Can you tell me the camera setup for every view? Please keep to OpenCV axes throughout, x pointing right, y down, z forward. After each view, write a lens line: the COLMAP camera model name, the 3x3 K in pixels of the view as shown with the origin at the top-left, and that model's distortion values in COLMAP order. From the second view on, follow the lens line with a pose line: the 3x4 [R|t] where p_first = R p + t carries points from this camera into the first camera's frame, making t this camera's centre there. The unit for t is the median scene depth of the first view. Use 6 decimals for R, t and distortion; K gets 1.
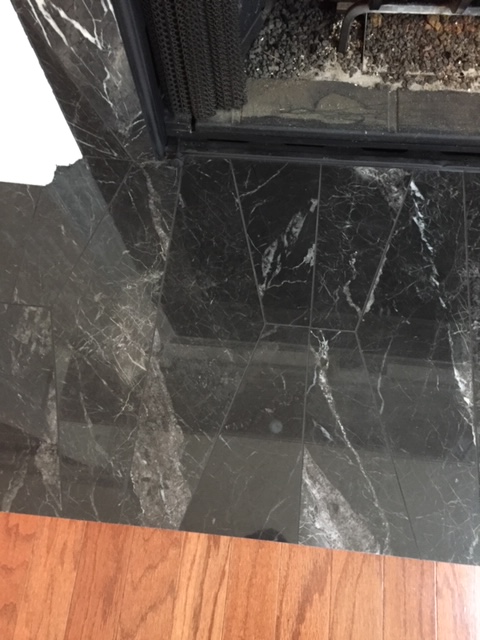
lens RADIAL K [[549.9, 0, 240.0], [0, 549.9, 320.0], [0, 0, 1]] dist [0.042456, 0.001434]
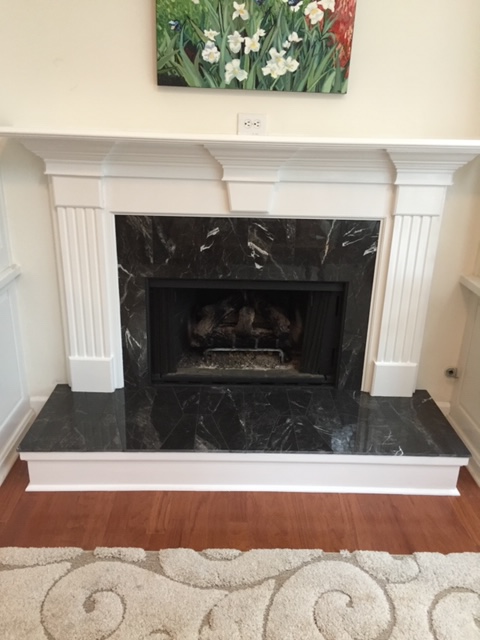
lens RADIAL K [[549.9, 0, 240.0], [0, 549.9, 320.0], [0, 0, 1]] dist [0.042456, 0.001434]
pose [[0.989757, 0.020801, 0.141242, -0.088821], [0.090856, 0.671354, -0.735546, 1.877274], [-0.110123, 0.740845, 0.662587, -1.472789]]
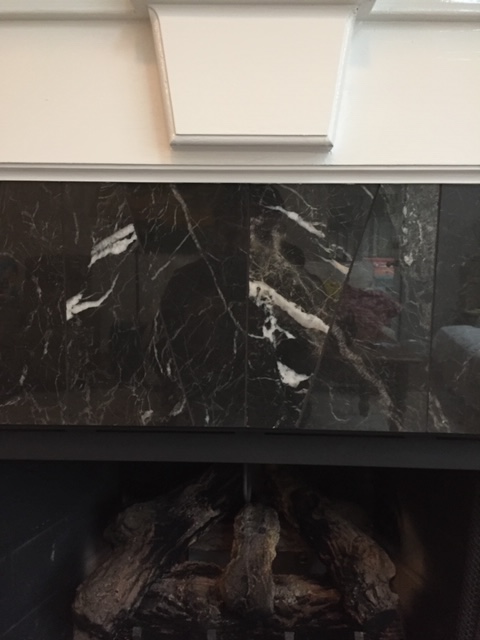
lens RADIAL K [[549.9, 0, 240.0], [0, 549.9, 320.0], [0, 0, 1]] dist [0.042456, 0.001434]
pose [[0.994992, 0.045845, 0.088826, 0.287977], [0.056592, 0.474132, -0.878633, 0.102109], [-0.082396, 0.879259, 0.469163, -0.125582]]
